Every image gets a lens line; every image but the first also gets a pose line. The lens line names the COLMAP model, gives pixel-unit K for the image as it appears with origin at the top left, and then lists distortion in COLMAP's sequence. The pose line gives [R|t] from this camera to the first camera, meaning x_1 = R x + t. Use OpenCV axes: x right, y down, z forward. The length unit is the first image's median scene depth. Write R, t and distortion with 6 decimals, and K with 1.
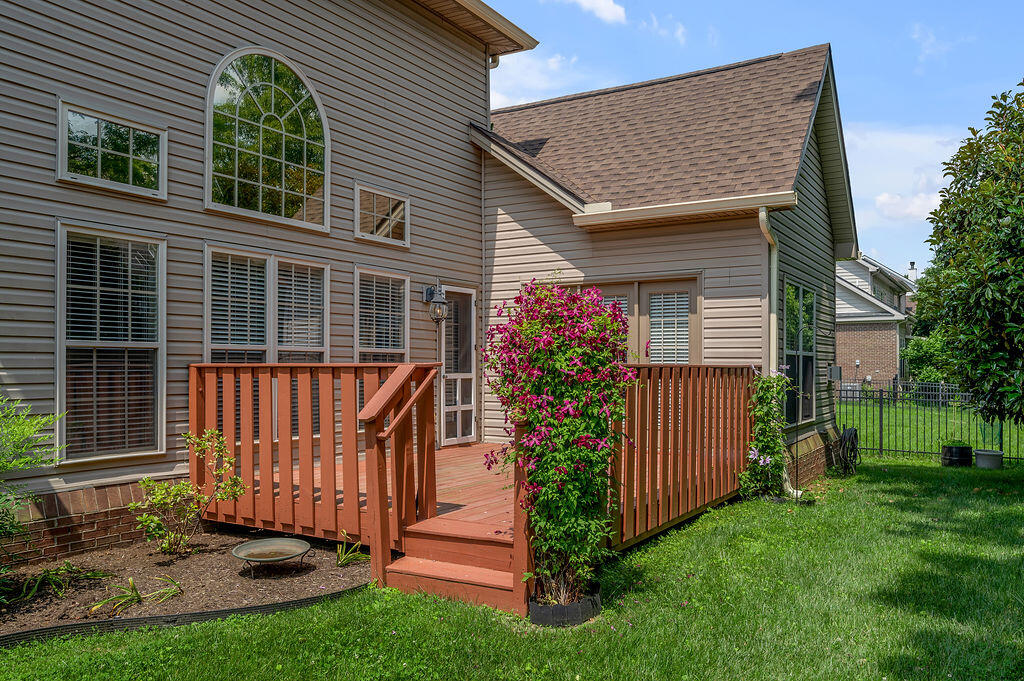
lens RADIAL K [[783.9, 0, 512.8], [0, 783.9, 363.6], [0, 0, 1]] dist [-0.012734, -0.002216]
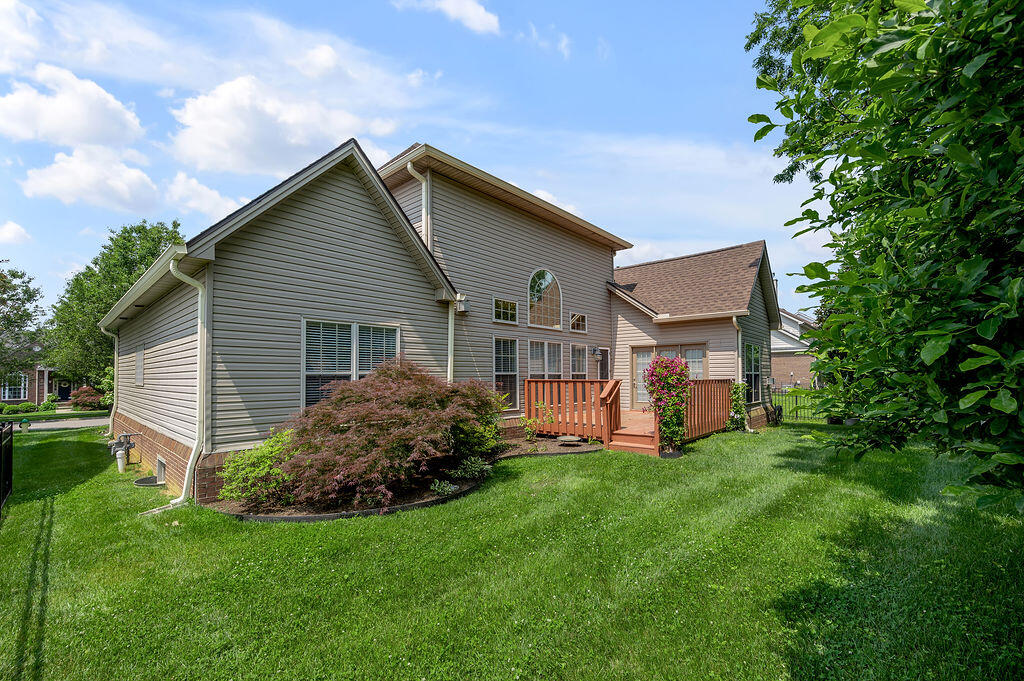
lens RADIAL K [[422.7, 0, 507.0], [0, 422.7, 364.4], [0, 0, 1]] dist [0.000245, 0.000027]
pose [[0.982139, -0.009539, -0.187917, -0.148827], [0.005280, 0.999718, -0.023152, -0.016700], [0.188085, 0.021746, 0.981912, -0.482446]]
